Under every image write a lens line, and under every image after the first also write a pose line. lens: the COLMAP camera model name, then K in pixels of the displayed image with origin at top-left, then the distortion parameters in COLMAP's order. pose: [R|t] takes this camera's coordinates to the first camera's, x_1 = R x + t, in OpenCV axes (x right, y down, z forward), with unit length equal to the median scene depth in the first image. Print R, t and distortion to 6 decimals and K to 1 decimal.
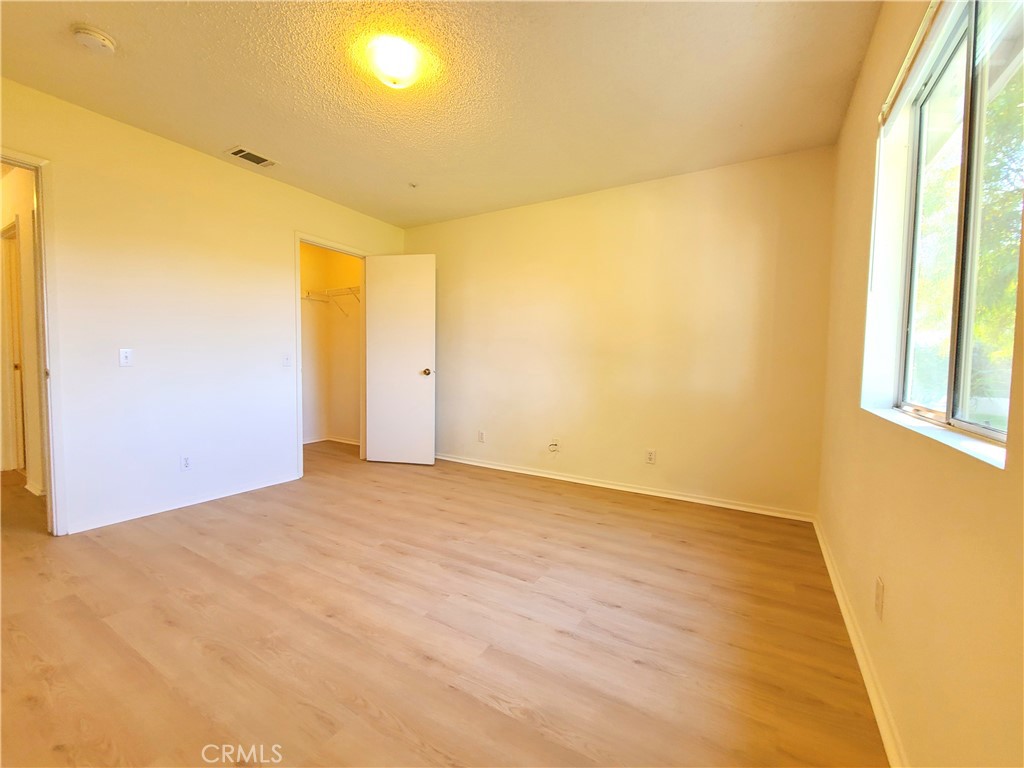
lens RADIAL K [[426.4, 0, 503.9], [0, 426.4, 381.3], [0, 0, 1]] dist [0.002353, -0.001703]
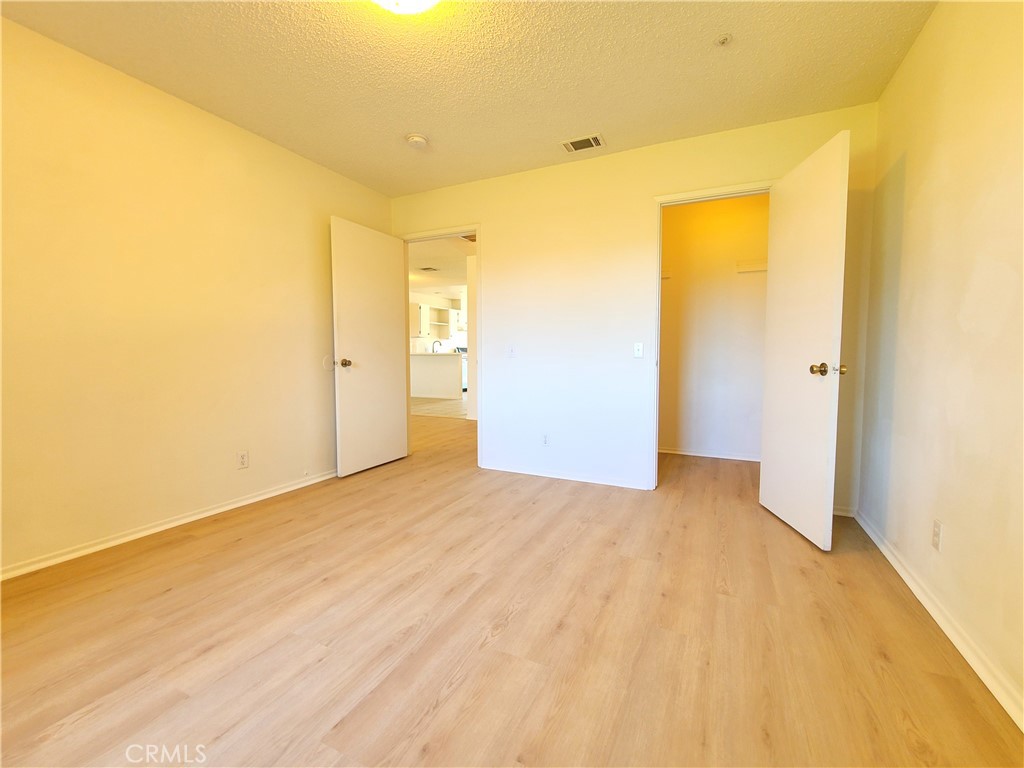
lens RADIAL K [[426.4, 0, 506.0], [0, 426.4, 384.2], [0, 0, 1]] dist [0.002353, -0.001703]
pose [[0.095720, 0.057381, -0.993753, 0.548916], [-0.044466, 0.997587, 0.053320, -0.027622], [0.994415, 0.039084, 0.098041, 1.034229]]
